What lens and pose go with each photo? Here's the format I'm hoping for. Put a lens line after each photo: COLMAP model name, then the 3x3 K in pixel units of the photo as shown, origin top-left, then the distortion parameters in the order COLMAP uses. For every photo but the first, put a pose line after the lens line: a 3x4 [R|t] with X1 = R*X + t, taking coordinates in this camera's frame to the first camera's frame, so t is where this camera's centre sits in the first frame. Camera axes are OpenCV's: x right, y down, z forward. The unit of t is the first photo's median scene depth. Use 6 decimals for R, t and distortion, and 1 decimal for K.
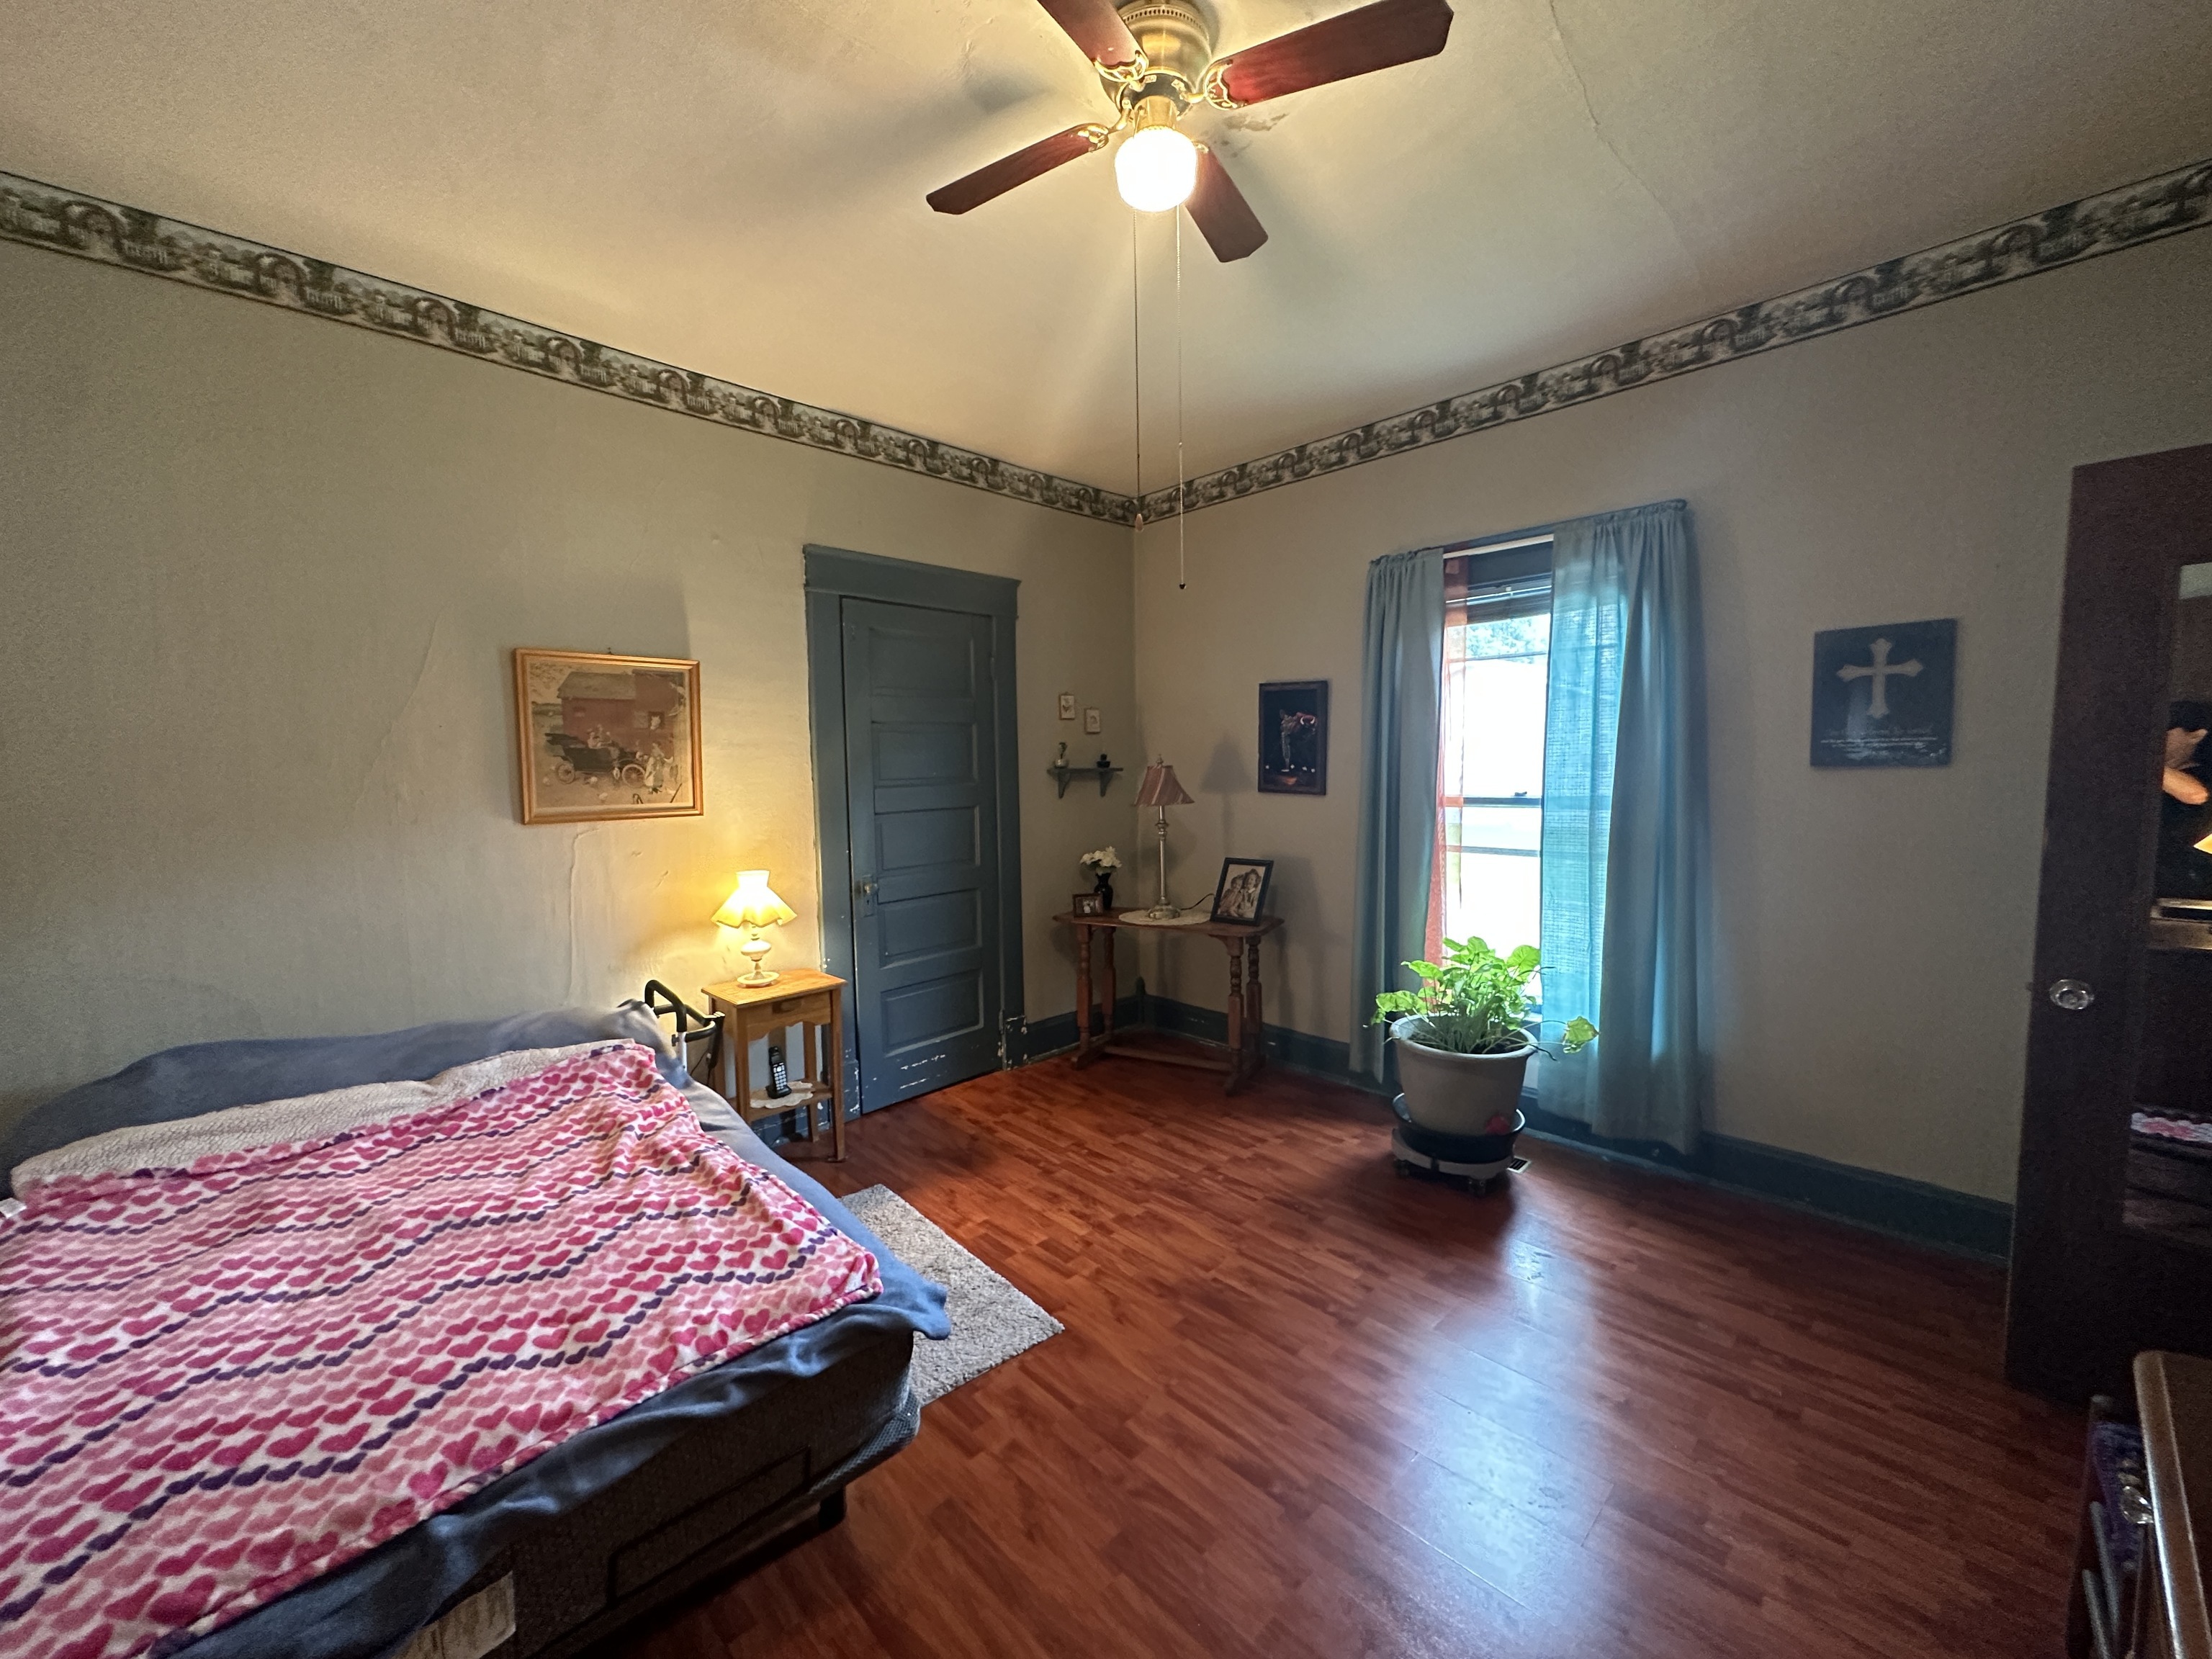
lens RADIAL K [[861.0, 0, 1099.3], [0, 861.0, 815.4], [0, 0, 1]] dist [-0.001395, -0.000049]
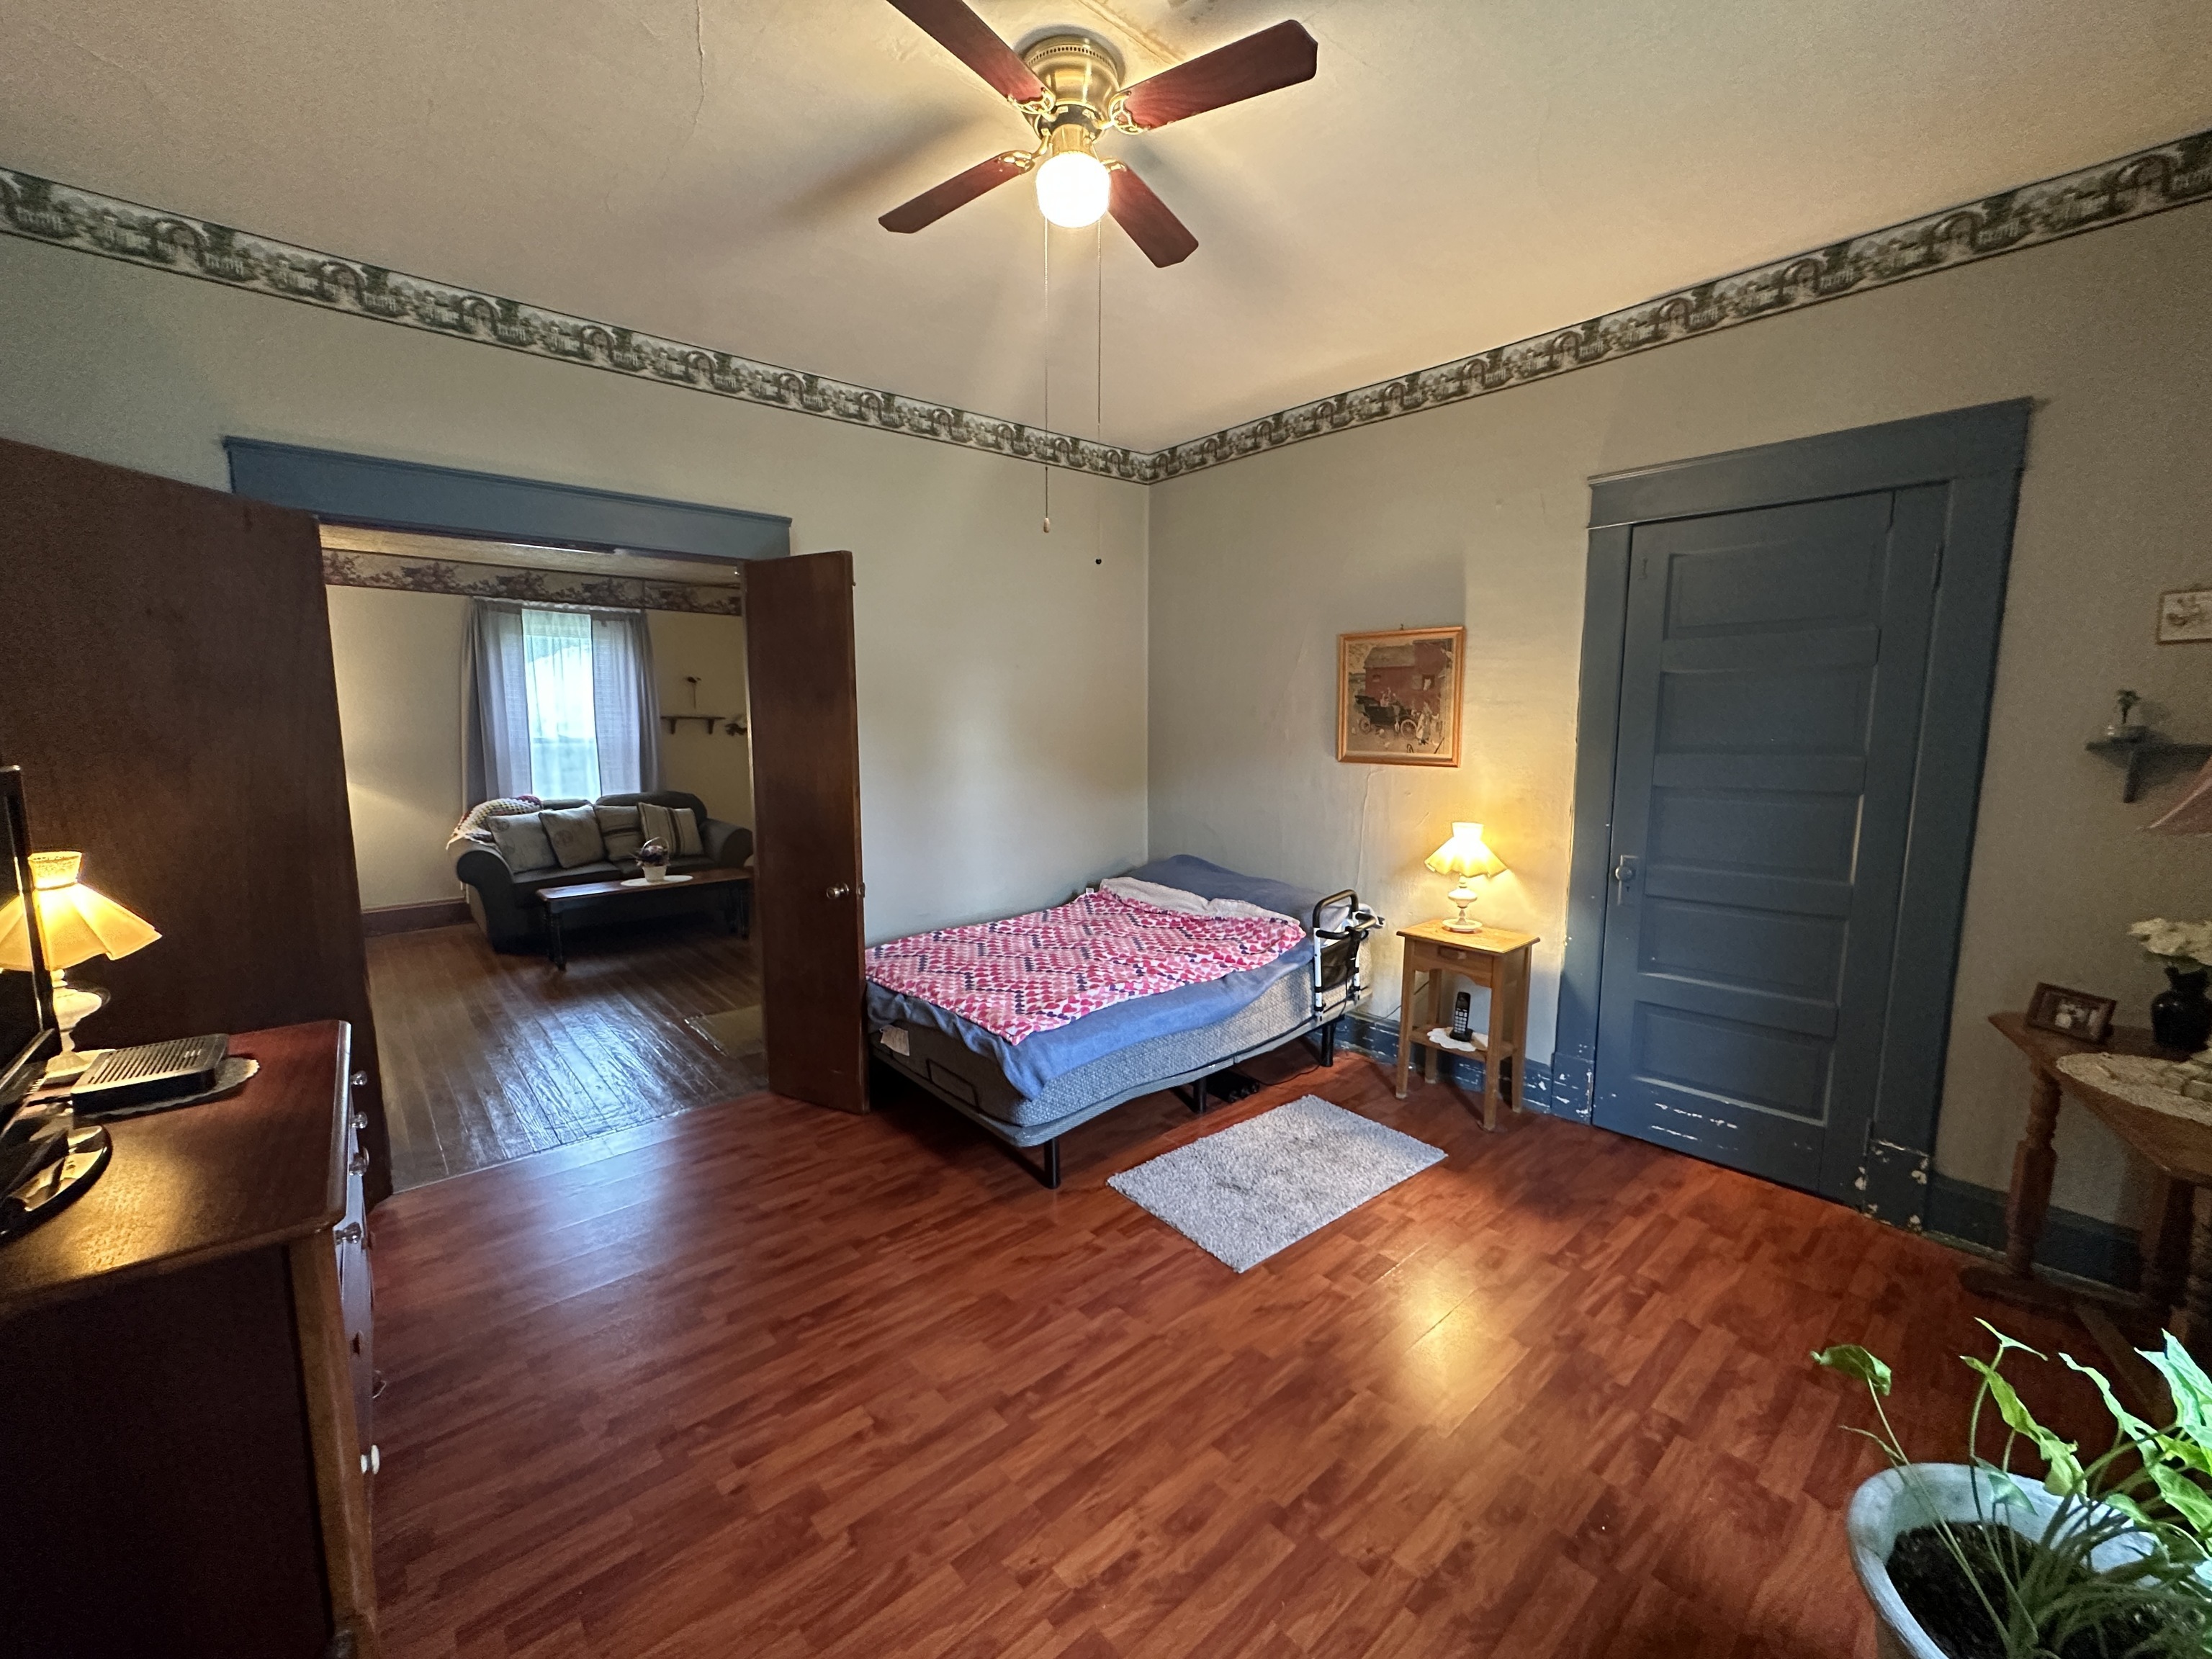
lens RADIAL K [[894.8, 0, 1144.3], [0, 894.8, 809.2], [0, 0, 1]] dist [-0.001109, -0.000108]
pose [[-0.019695, 0.116875, -0.992951, 0.726758], [-0.066370, 0.990800, 0.117938, -0.057775], [0.997601, 0.068225, -0.011757, 0.647386]]
